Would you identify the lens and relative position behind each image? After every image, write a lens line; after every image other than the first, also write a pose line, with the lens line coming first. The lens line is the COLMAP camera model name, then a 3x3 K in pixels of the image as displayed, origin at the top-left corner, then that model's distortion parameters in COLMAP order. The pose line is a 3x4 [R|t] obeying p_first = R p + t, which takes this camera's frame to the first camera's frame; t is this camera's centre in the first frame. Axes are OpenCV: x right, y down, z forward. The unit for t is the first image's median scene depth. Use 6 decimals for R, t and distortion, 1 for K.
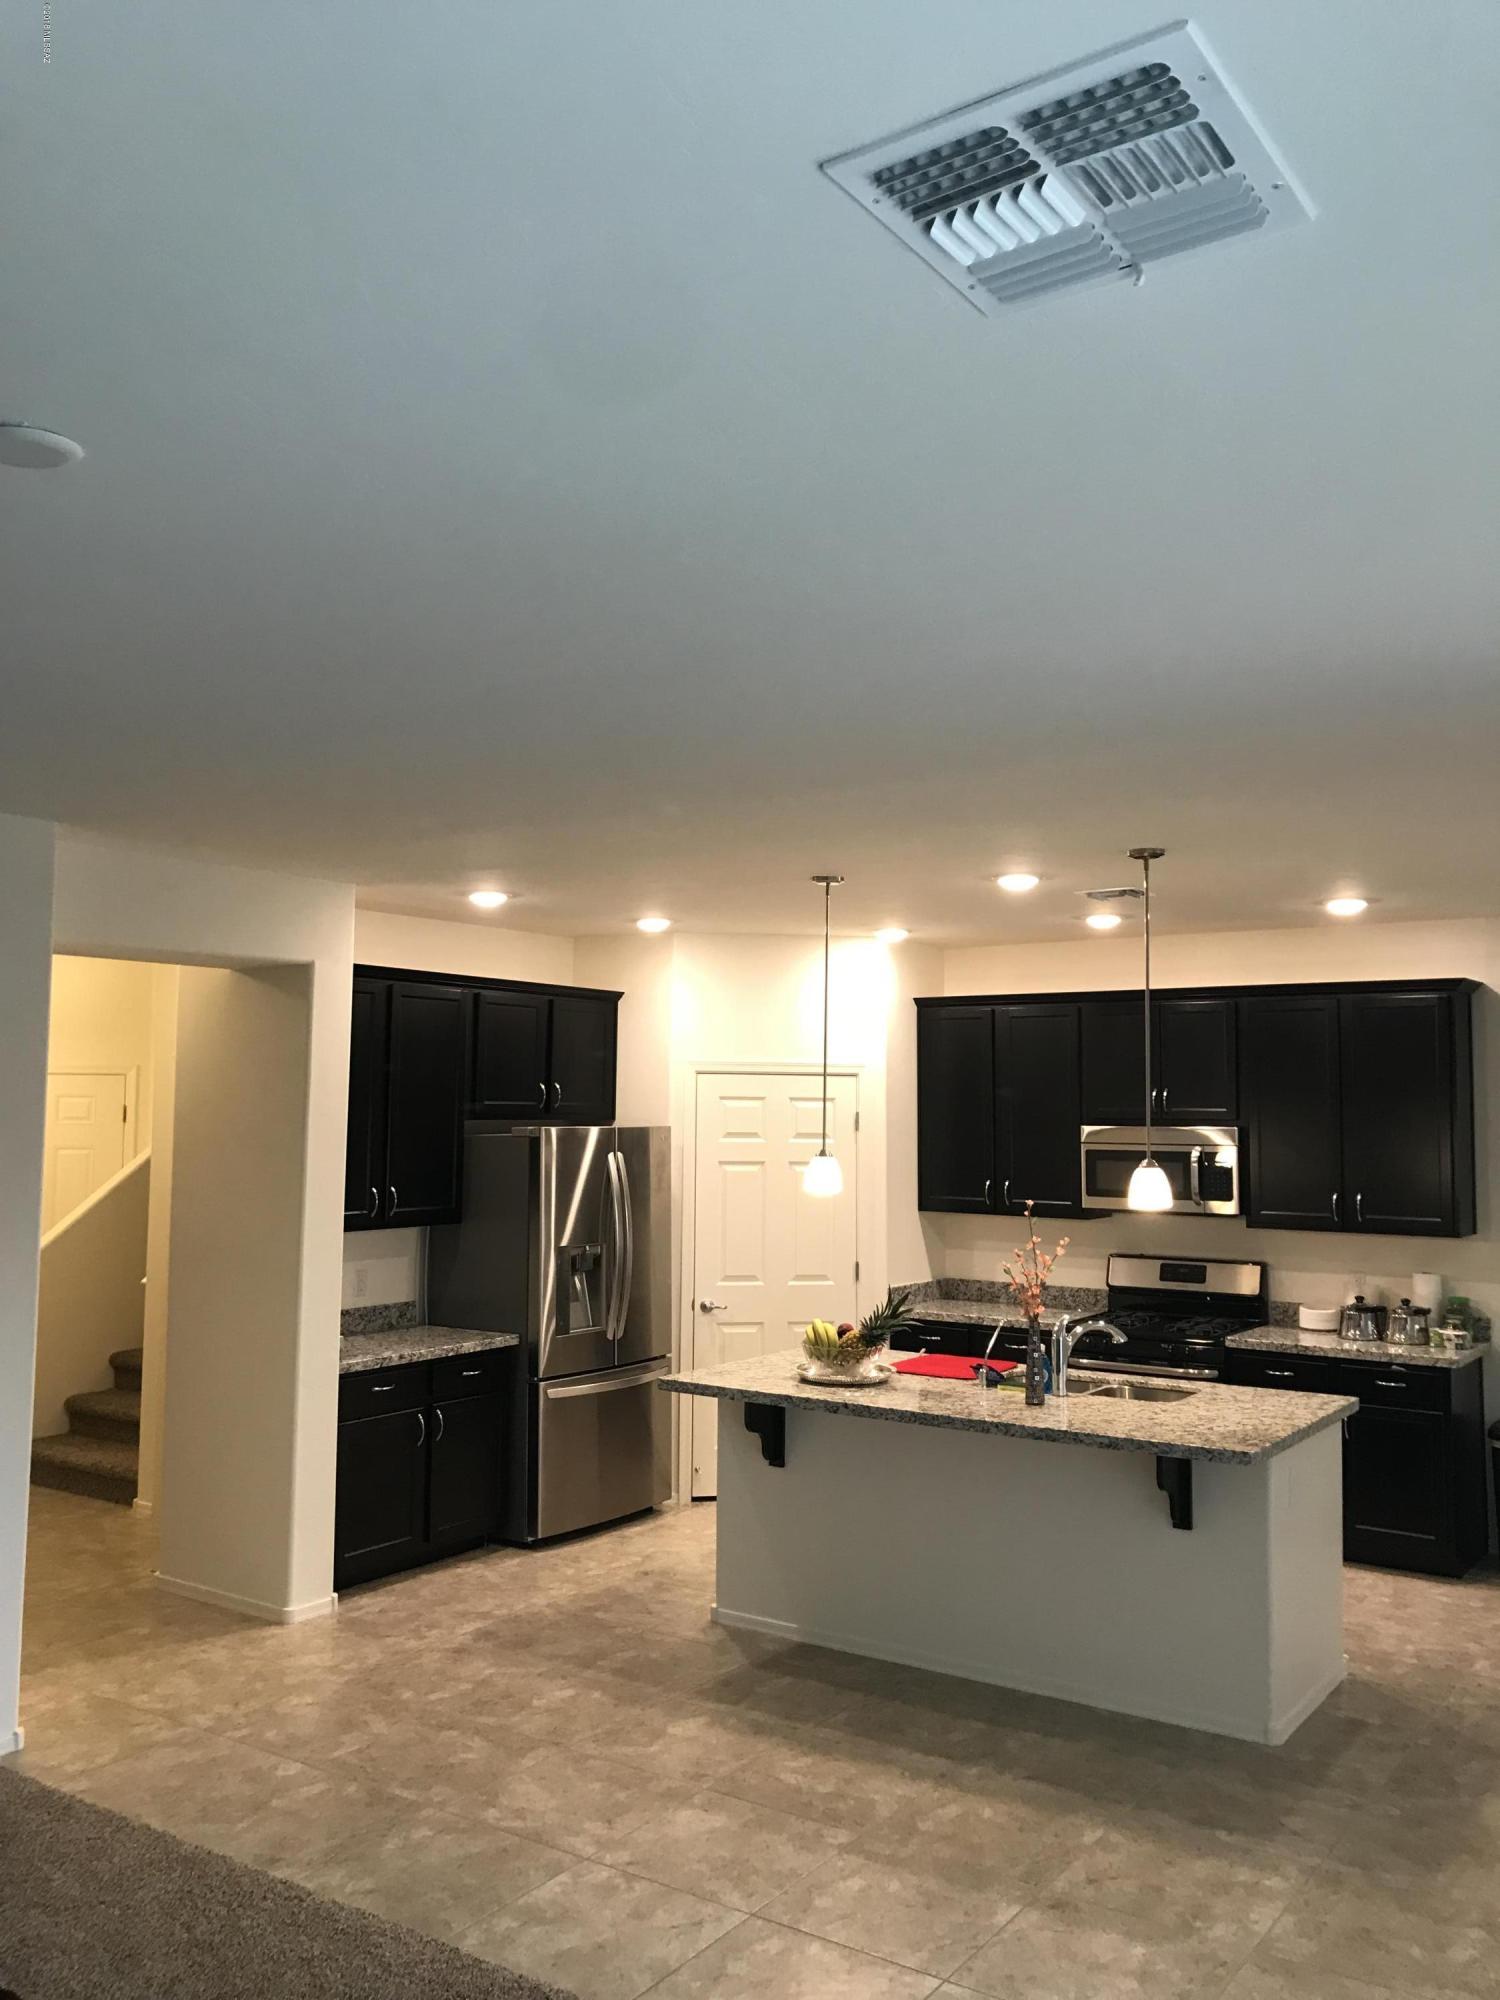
lens RADIAL K [[1652.2, 0, 749.8], [0, 1652.2, 970.6], [0, 0, 1]] dist [0.021535, -0.008669]
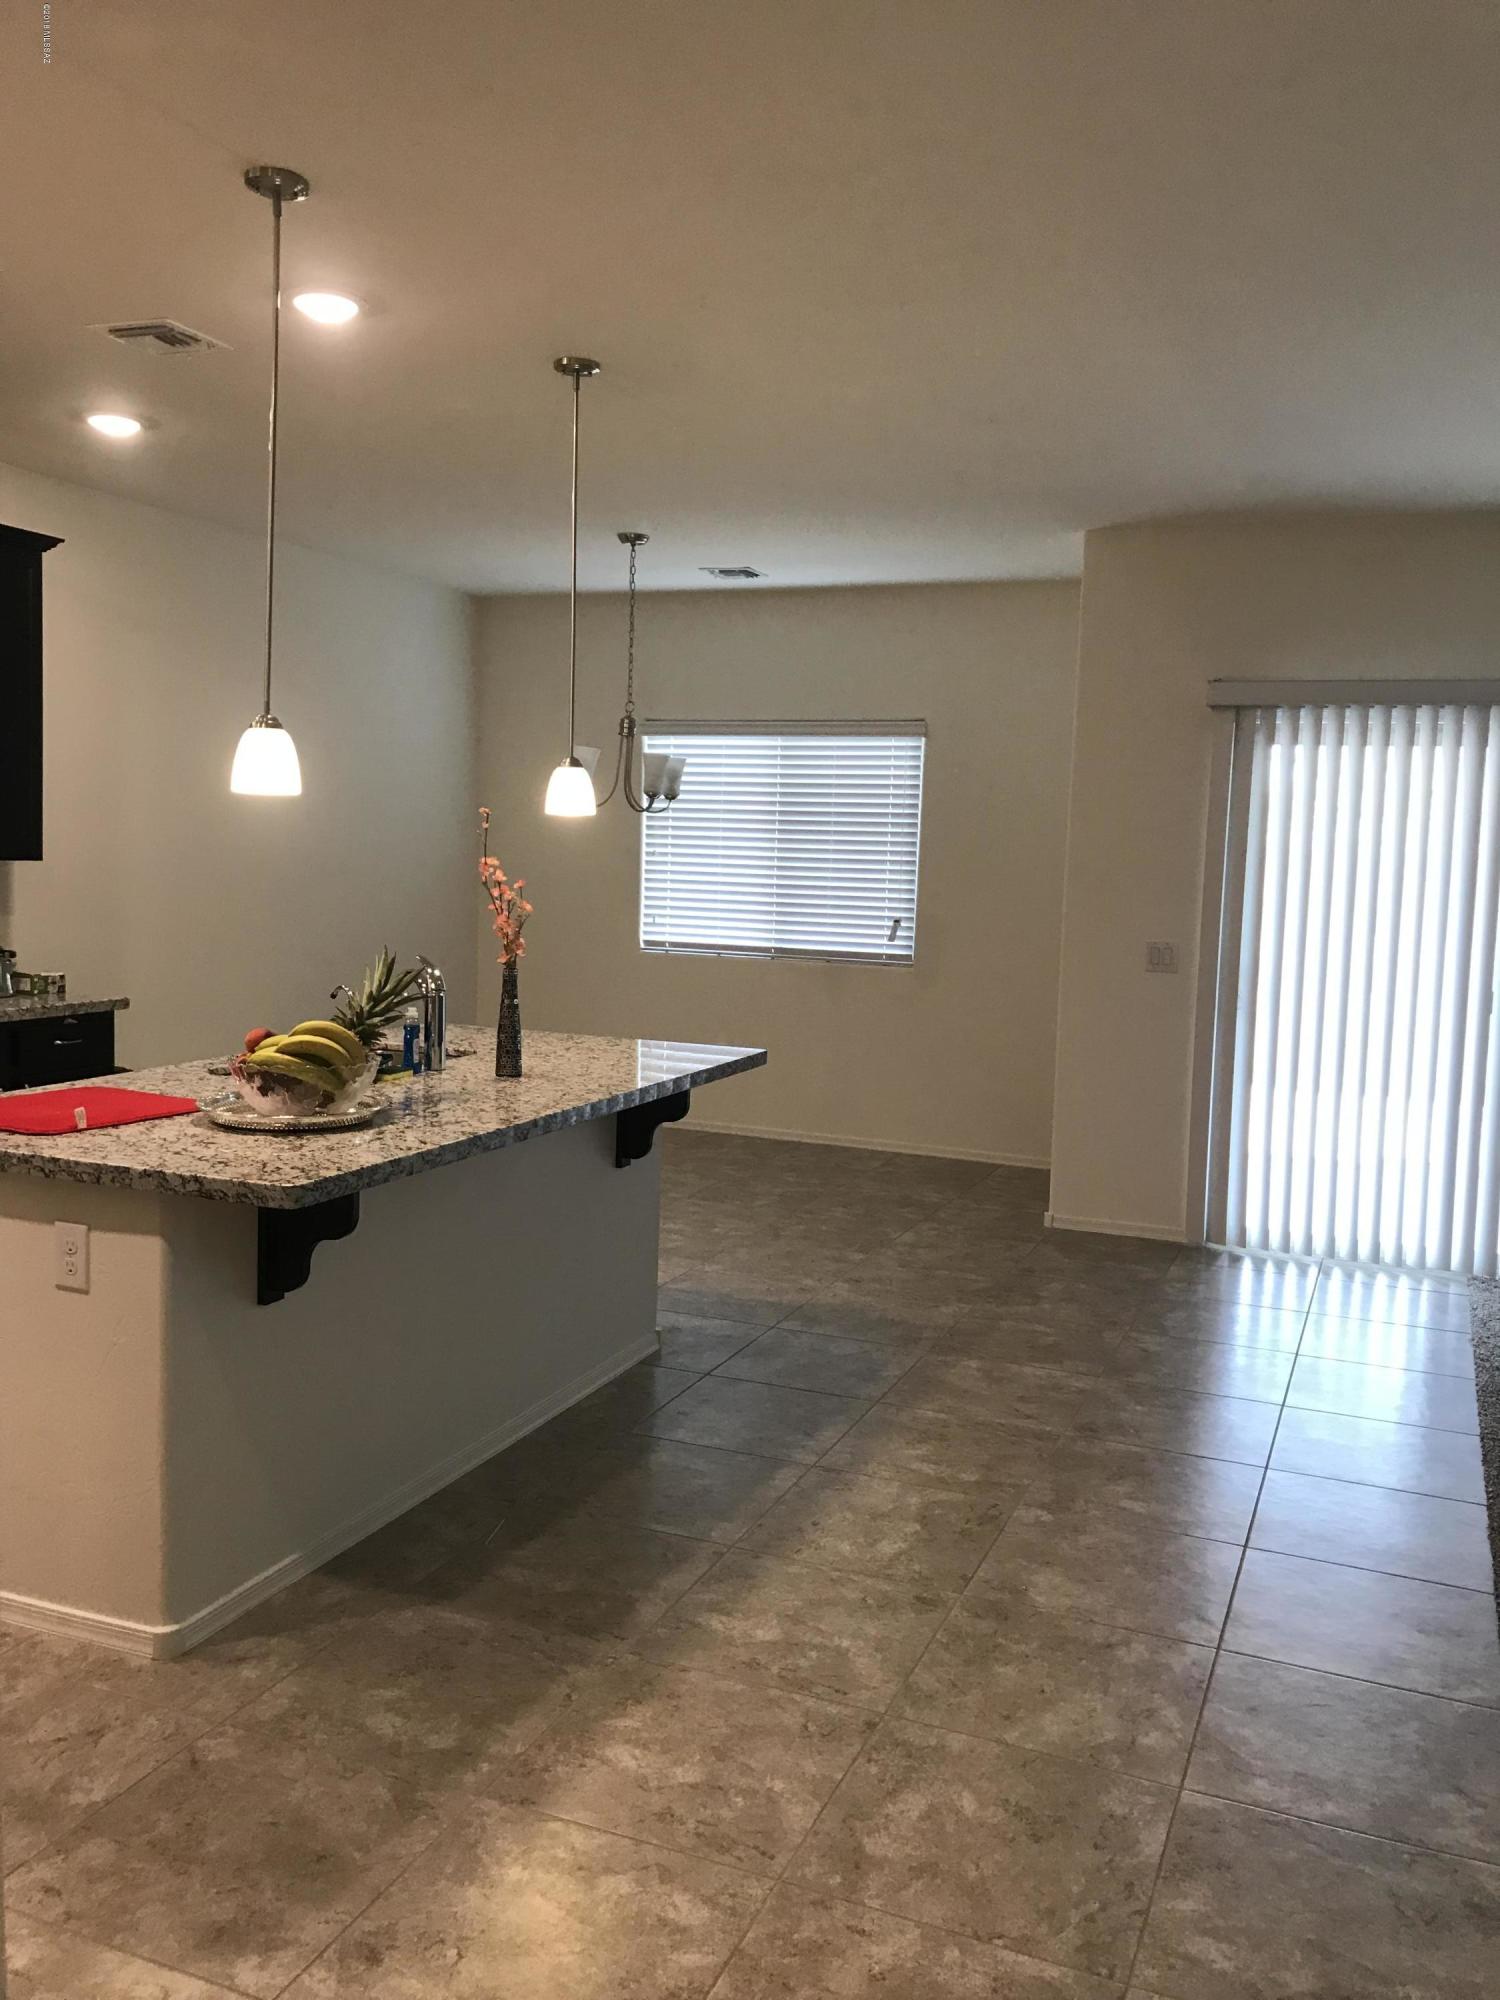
lens RADIAL K [[1652.2, 0, 749.8], [0, 1652.2, 970.6], [0, 0, 1]] dist [0.021535, -0.008669]
pose [[-0.215165, -0.094295, 0.972015, -0.520264], [-0.118646, 0.990479, 0.069823, 0.131359], [-0.969344, -0.100302, -0.224304, 0.955813]]
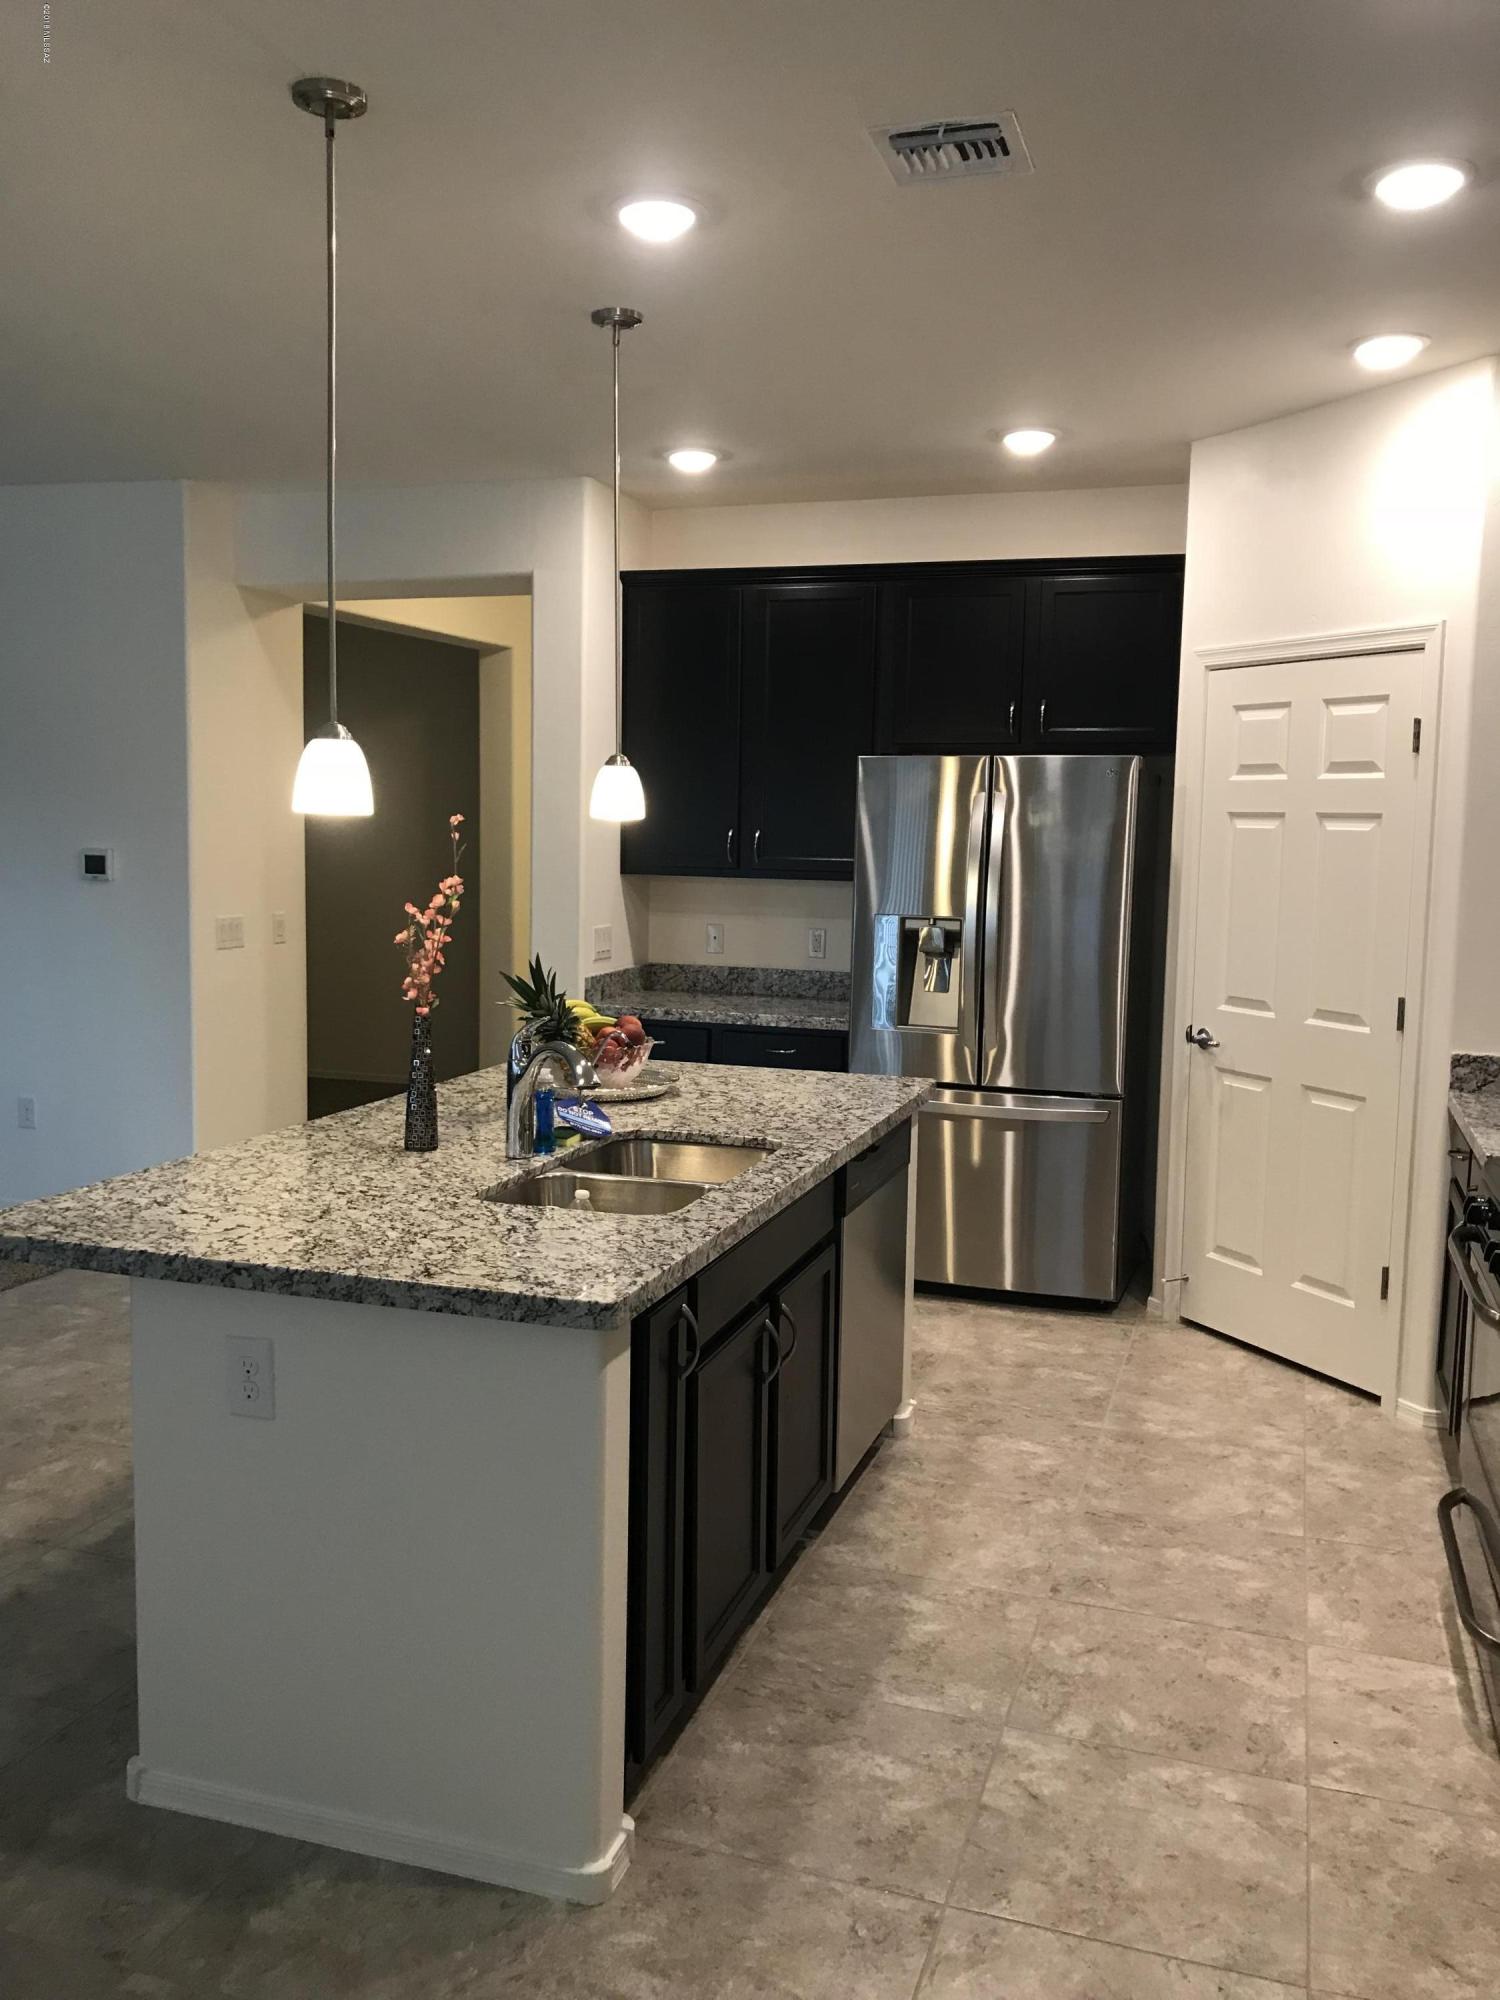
lens RADIAL K [[1645.5, 0, 743.5], [0, 1645.5, 978.7], [0, 0, 1]] dist [0.085821, -0.110856]
pose [[0.272169, 0.090885, -0.957948, 0.690386], [0.065118, 0.991508, 0.112570, 0.125979], [0.960044, -0.093018, 0.263939, 0.858534]]
